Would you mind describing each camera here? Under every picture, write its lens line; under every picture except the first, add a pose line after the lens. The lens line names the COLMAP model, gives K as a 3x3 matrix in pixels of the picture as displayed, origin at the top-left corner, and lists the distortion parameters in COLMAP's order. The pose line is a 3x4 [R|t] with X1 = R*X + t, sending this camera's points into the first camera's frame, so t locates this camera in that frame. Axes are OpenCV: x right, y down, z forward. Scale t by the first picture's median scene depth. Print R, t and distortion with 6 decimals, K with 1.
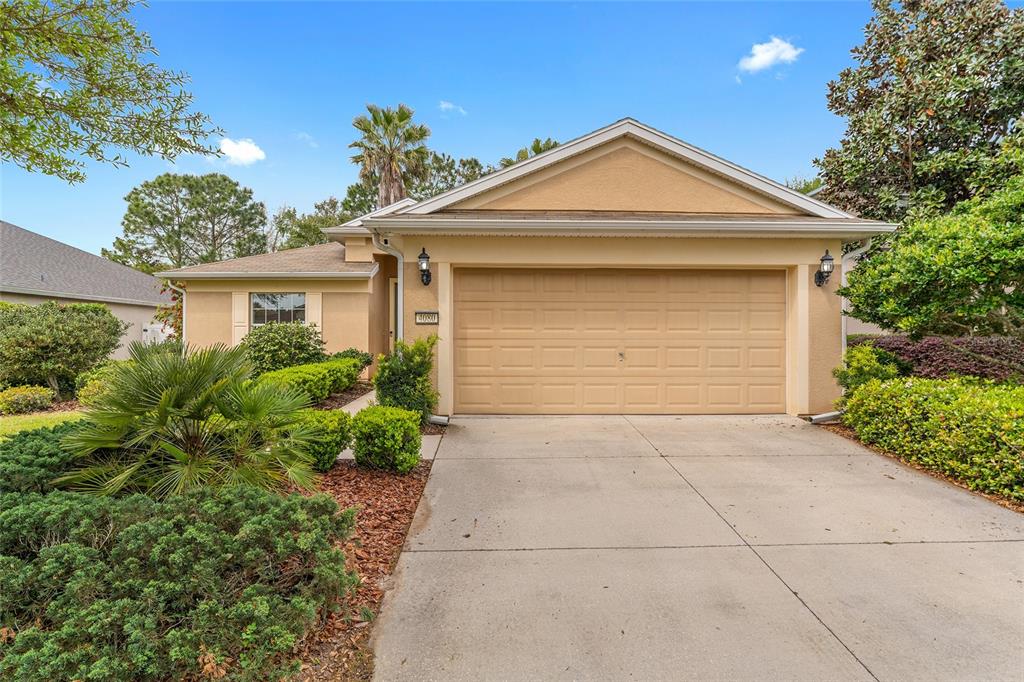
lens RADIAL K [[541.2, 0, 513.0], [0, 541.2, 338.9], [0, 0, 1]] dist [-0.001308, -0.000021]
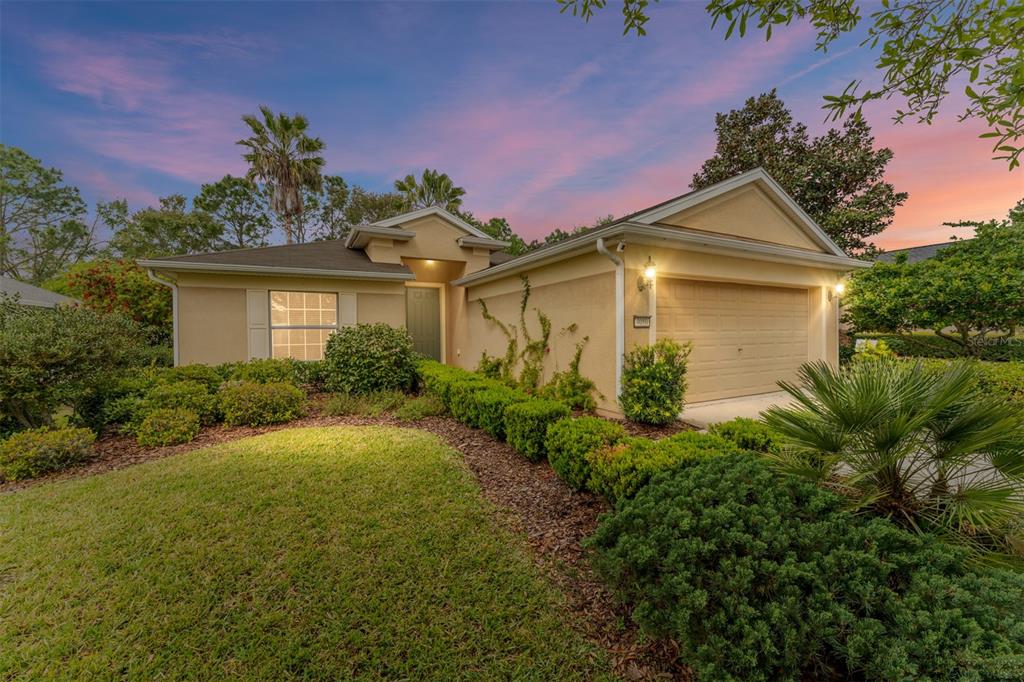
lens RADIAL K [[409.2, 0, 512.8], [0, 409.2, 340.3], [0, 0, 1]] dist [0.000665, -0.000056]
pose [[0.888291, -0.019673, 0.458860, -0.211280], [0.013431, 0.999768, 0.016863, -0.005383], [-0.459085, -0.008817, 0.888348, 0.110550]]
